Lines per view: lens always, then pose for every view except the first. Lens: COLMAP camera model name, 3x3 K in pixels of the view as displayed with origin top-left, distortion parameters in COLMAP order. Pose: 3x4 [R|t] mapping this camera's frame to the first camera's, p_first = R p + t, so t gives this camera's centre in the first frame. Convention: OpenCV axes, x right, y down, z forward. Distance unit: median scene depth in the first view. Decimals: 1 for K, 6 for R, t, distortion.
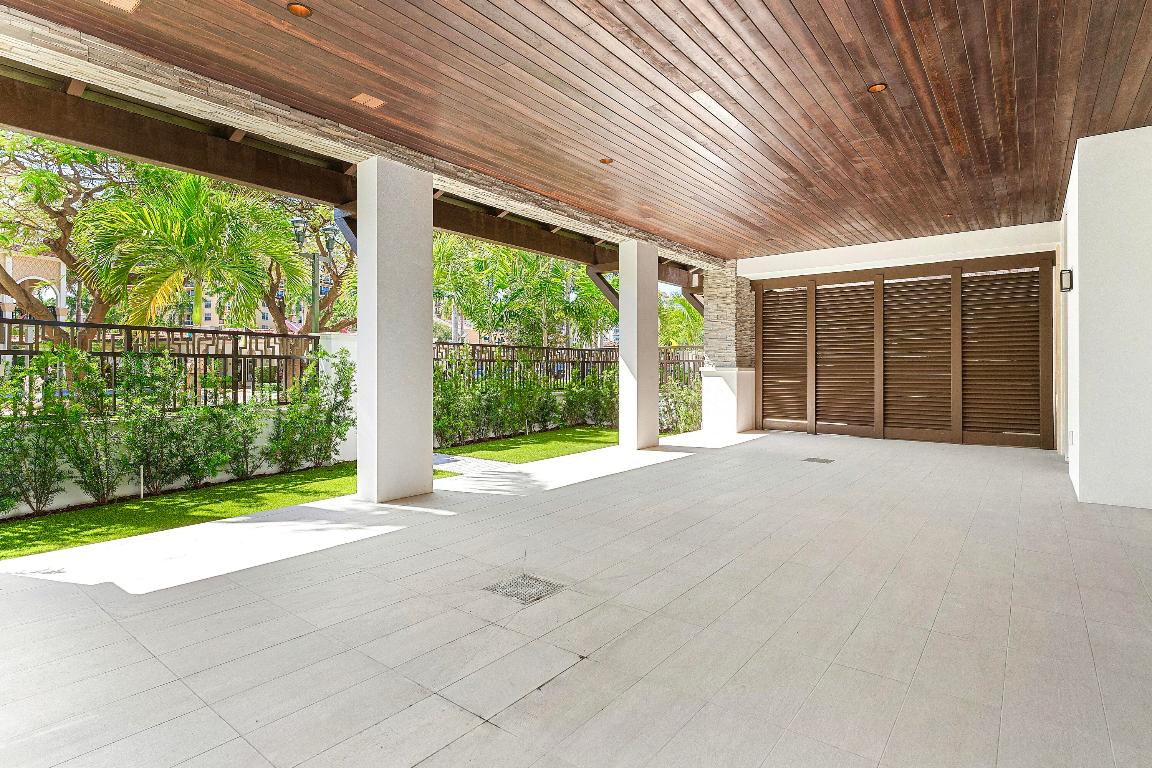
lens RADIAL K [[592.7, 0, 577.8], [0, 592.7, 367.1], [0, 0, 1]] dist [-0.000419, -0.000022]
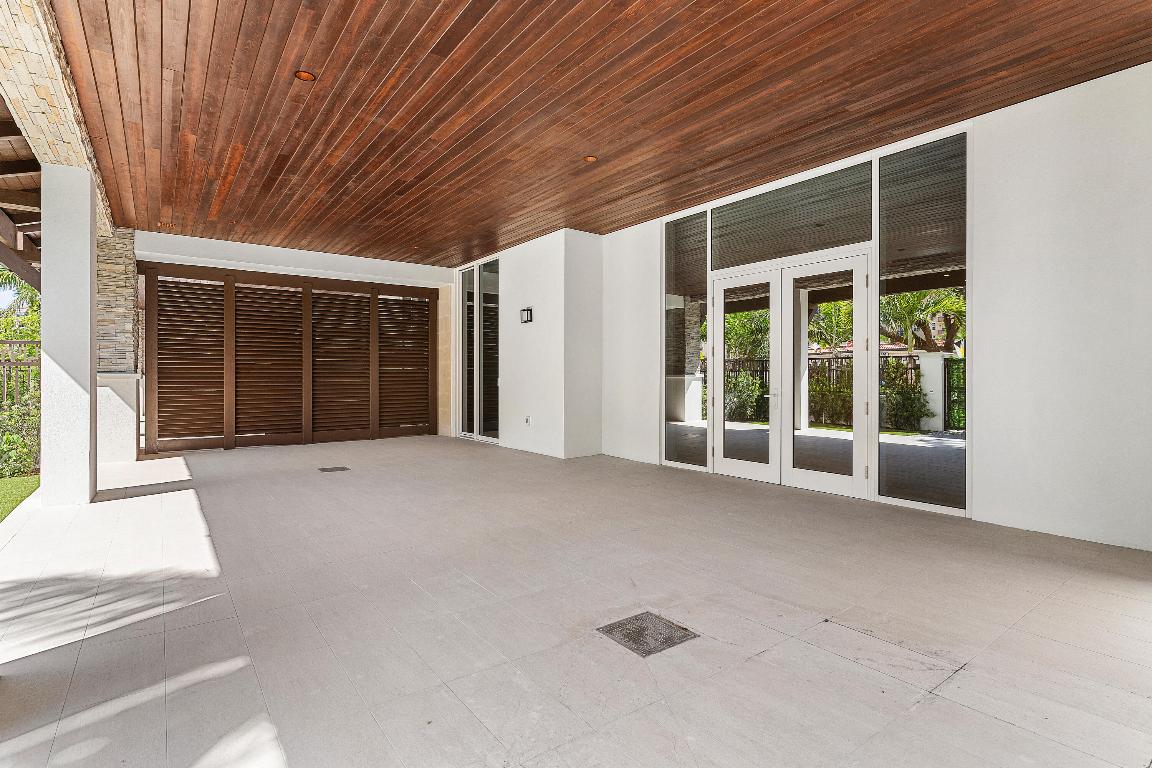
lens RADIAL K [[565.5, 0, 576.3], [0, 565.5, 371.8], [0, 0, 1]] dist [0.031693, 0.000103]
pose [[0.277802, 0.000694, 0.960638, -0.304429], [-0.002758, 0.999996, 0.000075, -0.004755], [-0.960634, -0.002670, 0.277803, 0.284578]]
